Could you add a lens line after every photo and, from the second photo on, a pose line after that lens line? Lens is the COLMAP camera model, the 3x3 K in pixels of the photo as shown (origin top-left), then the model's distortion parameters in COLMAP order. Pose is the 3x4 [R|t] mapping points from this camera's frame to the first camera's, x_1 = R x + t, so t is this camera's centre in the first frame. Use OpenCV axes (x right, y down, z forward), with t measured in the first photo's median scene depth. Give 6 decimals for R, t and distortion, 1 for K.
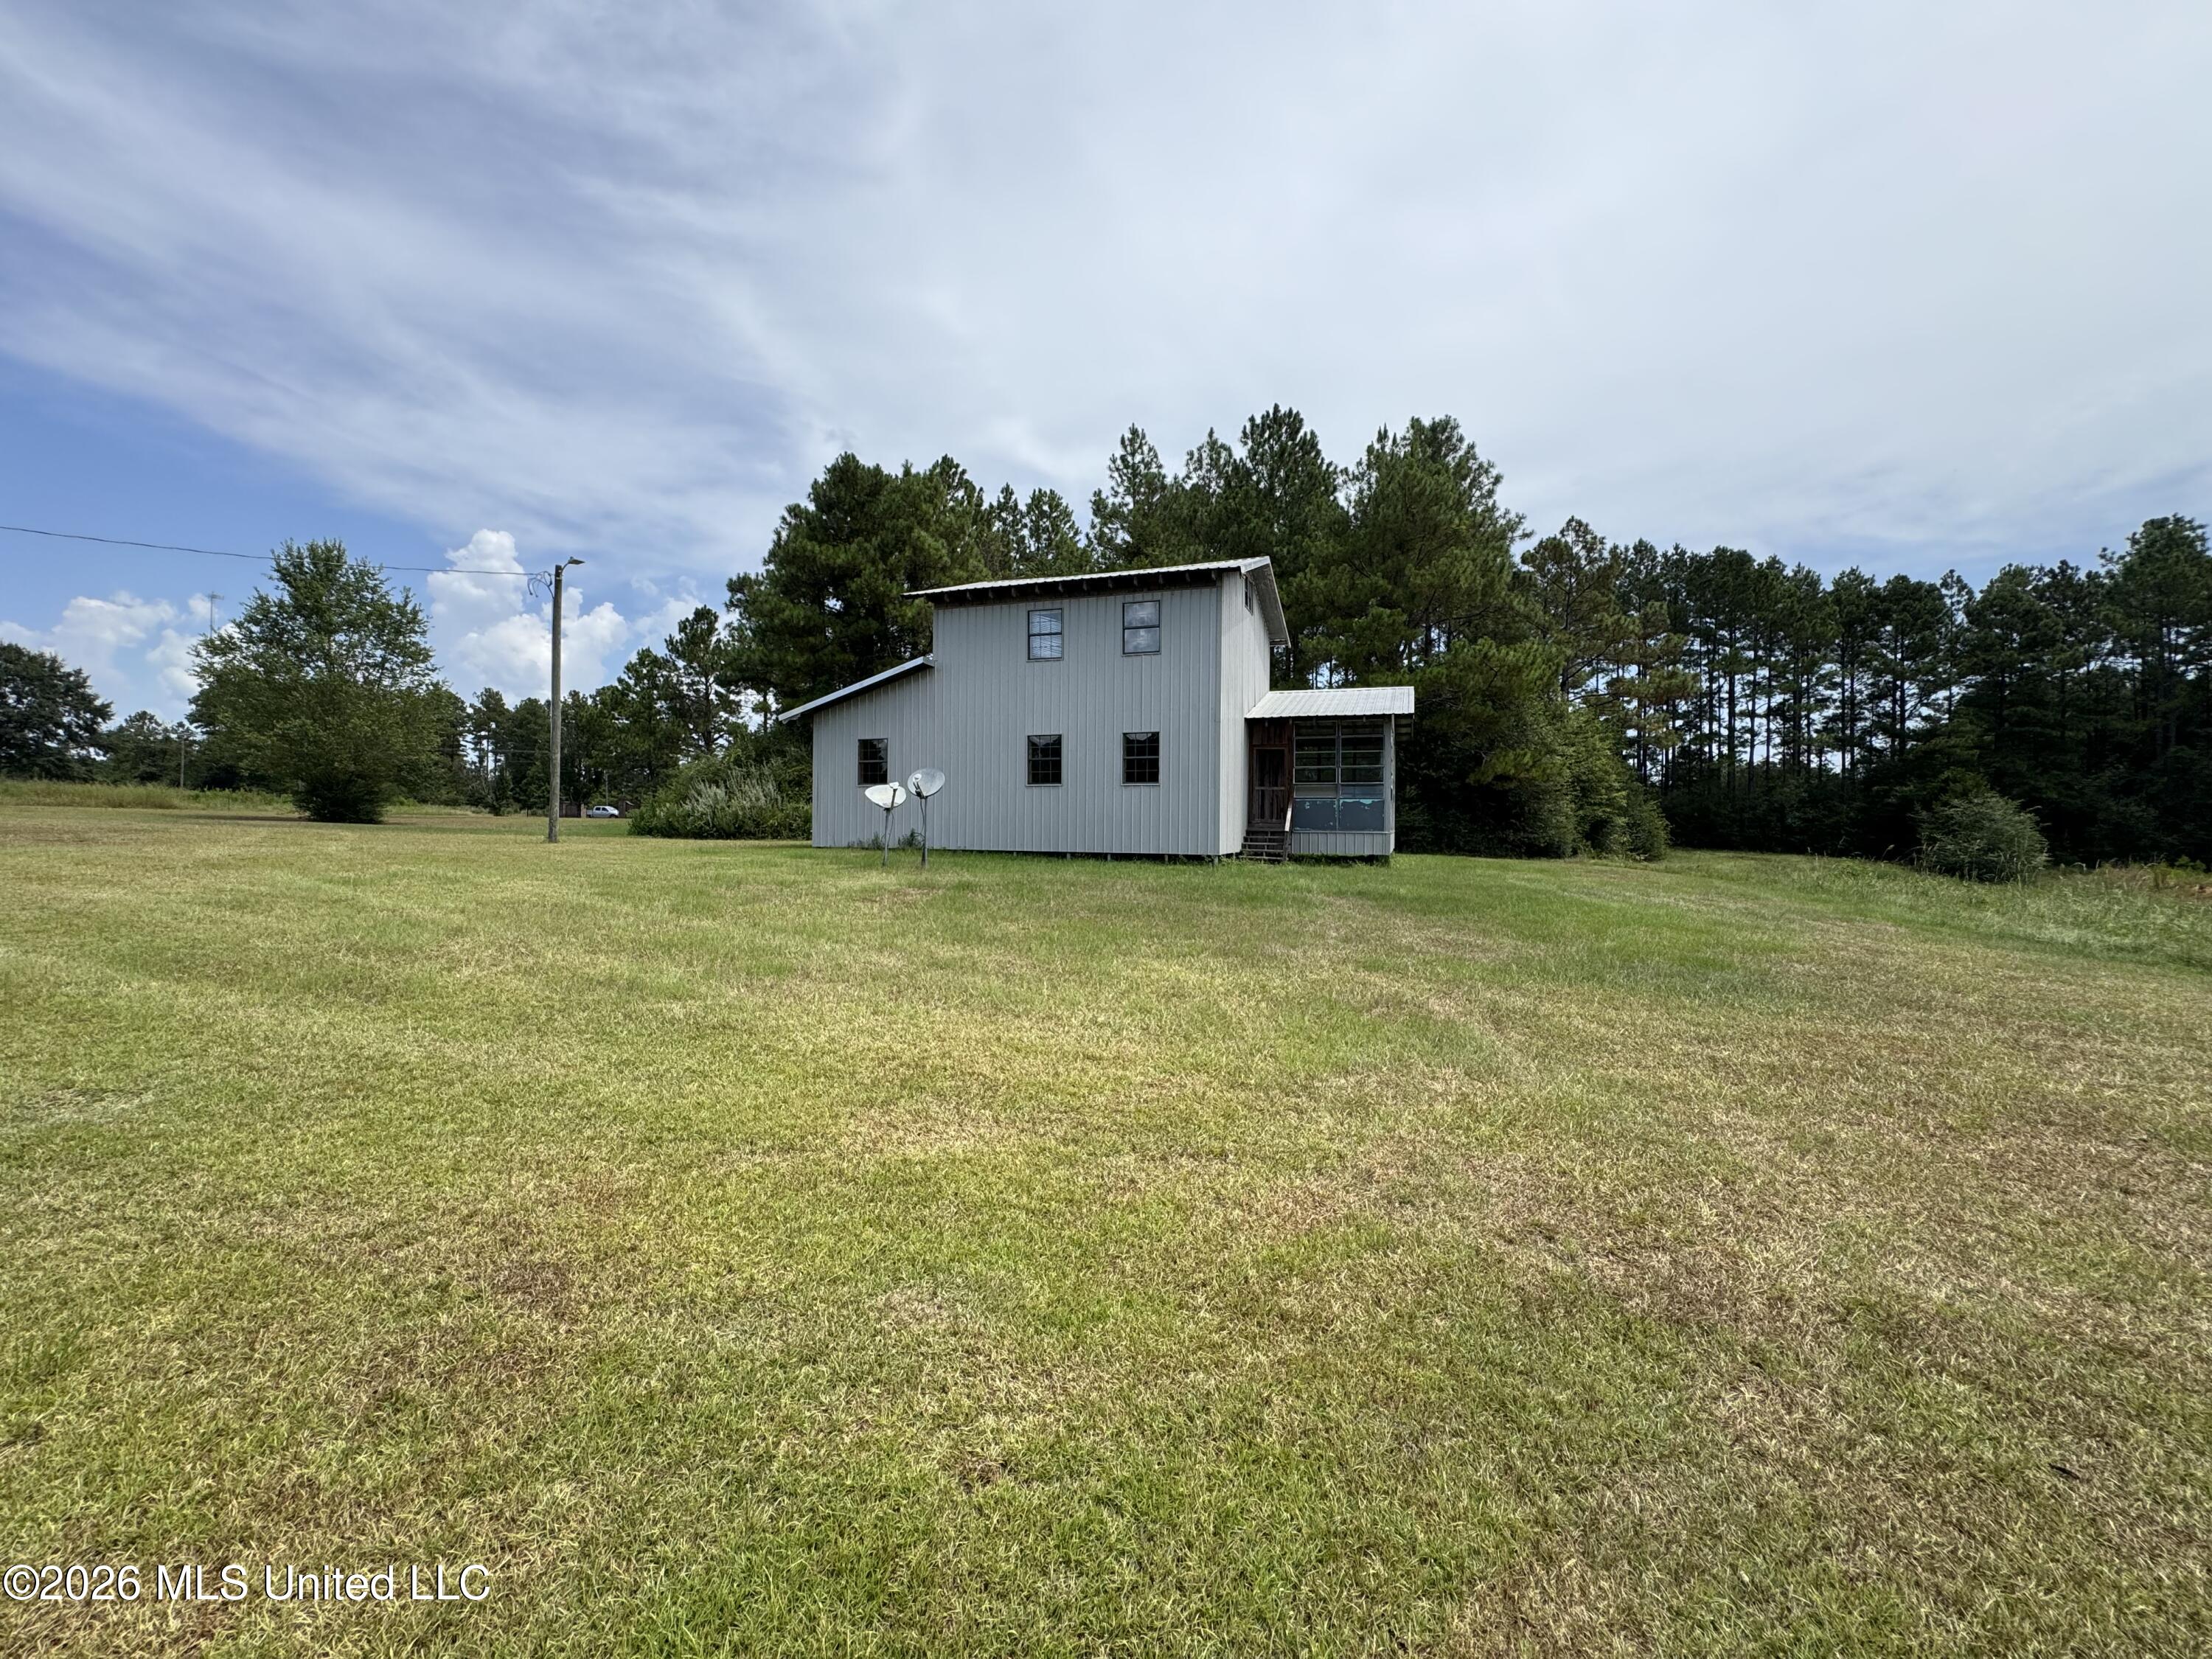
lens RADIAL K [[882.5, 0, 1091.3], [0, 882.5, 824.9], [0, 0, 1]] dist [-0.003100, 0.000555]
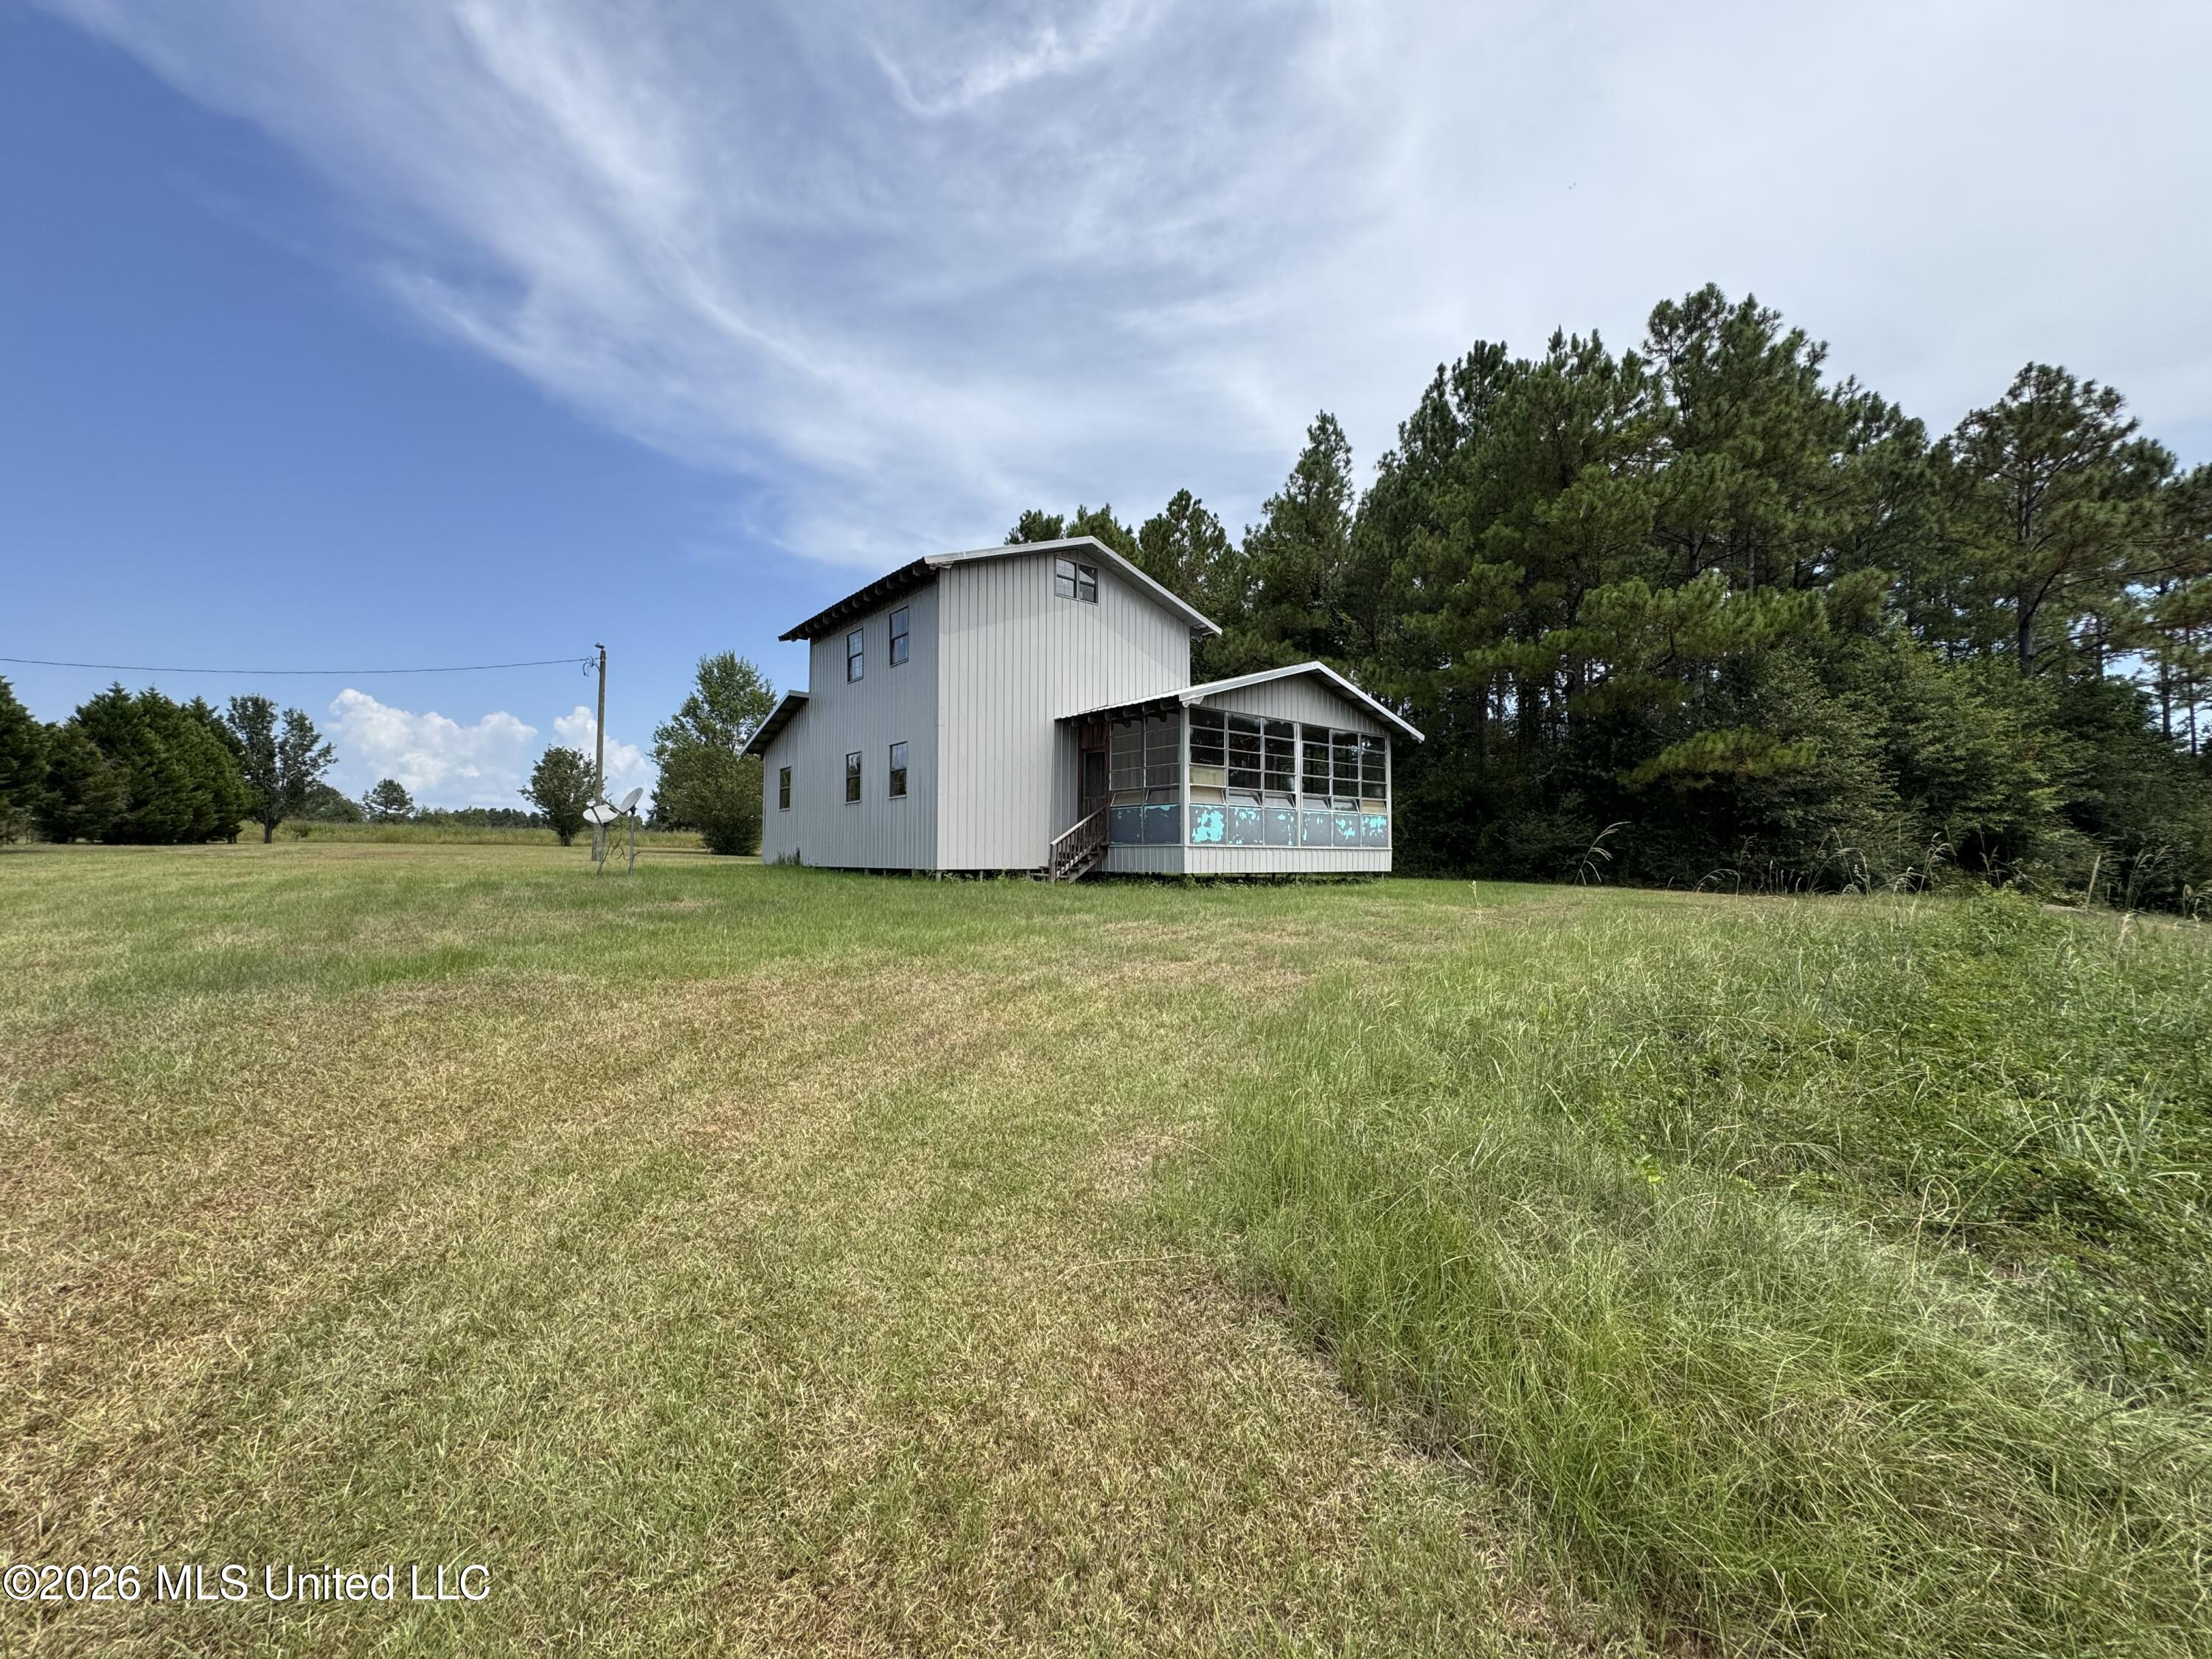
lens RADIAL K [[882.5, 0, 1126.9], [0, 882.5, 843.6], [0, 0, 1]] dist [-0.003100, 0.000555]
pose [[0.853390, -0.016058, -0.521025, 0.317544], [0.003316, 0.999672, -0.025378, 0.012282], [0.521262, 0.019930, 0.853164, 0.121904]]
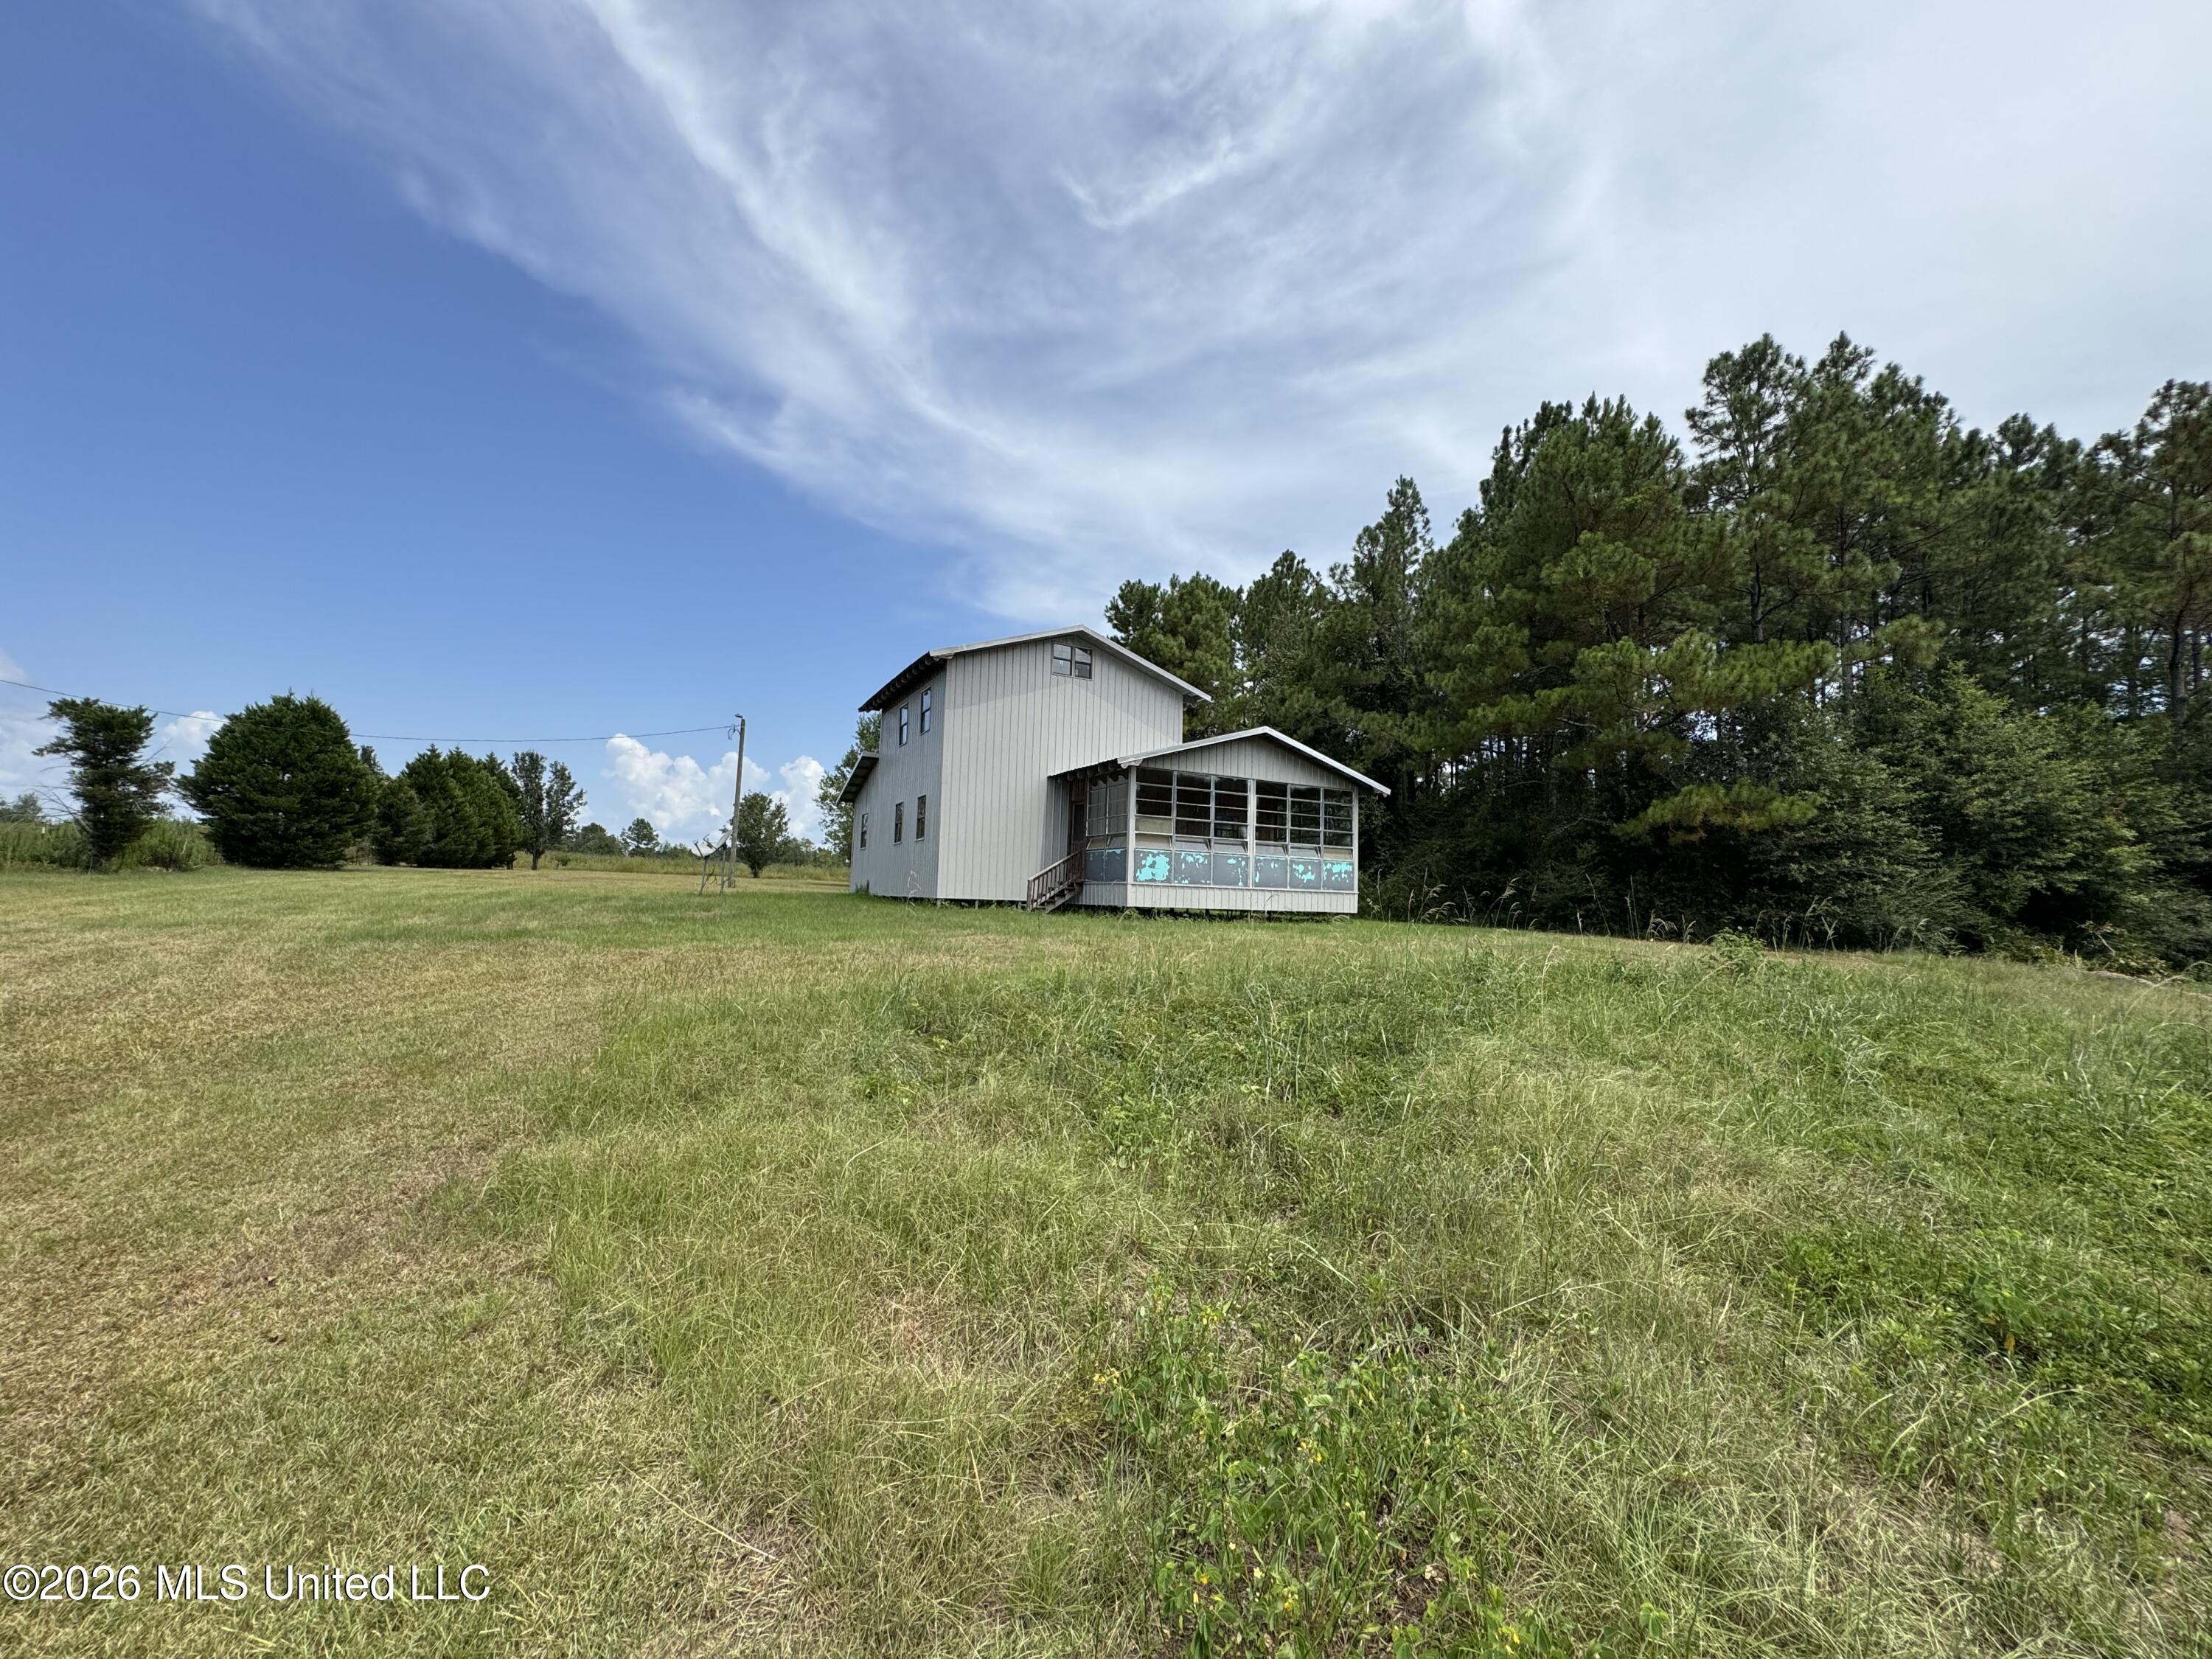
lens RADIAL K [[882.5, 0, 1123.9], [0, 882.5, 805.5], [0, 0, 1]] dist [-0.003100, 0.000555]
pose [[0.732080, -0.060128, -0.678560, 0.436839], [-0.026072, 0.992894, -0.116110, 0.016158], [0.680719, 0.102693, 0.725310, 0.127467]]
